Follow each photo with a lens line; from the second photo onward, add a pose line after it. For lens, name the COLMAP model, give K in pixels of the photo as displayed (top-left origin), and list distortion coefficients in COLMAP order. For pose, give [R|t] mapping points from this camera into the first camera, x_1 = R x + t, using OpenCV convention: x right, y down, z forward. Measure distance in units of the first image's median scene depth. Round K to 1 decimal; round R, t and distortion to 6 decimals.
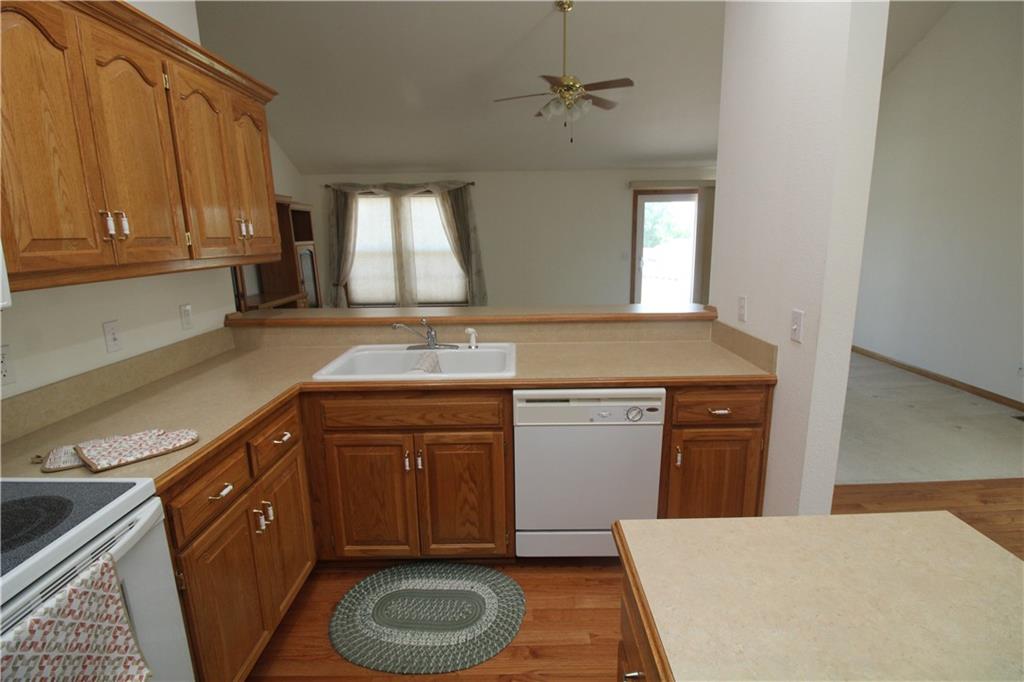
lens RADIAL K [[481.0, 0, 522.9], [0, 481.0, 335.2], [0, 0, 1]] dist [-0.001500, -0.011368]
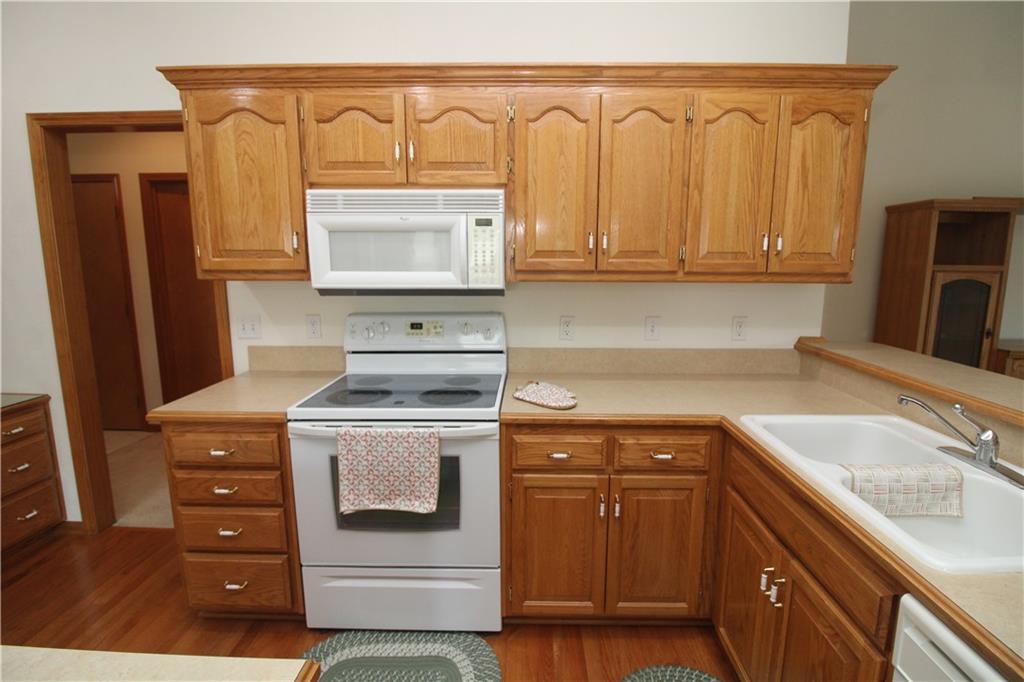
lens RADIAL K [[481.0, 0, 522.9], [0, 481.0, 335.2], [0, 0, 1]] dist [-0.001500, -0.011368]
pose [[-0.036941, 0.167941, -0.985105, 0.536305], [-0.208736, 0.962736, 0.171955, -0.161620], [0.977274, 0.211979, -0.000509, 0.830309]]
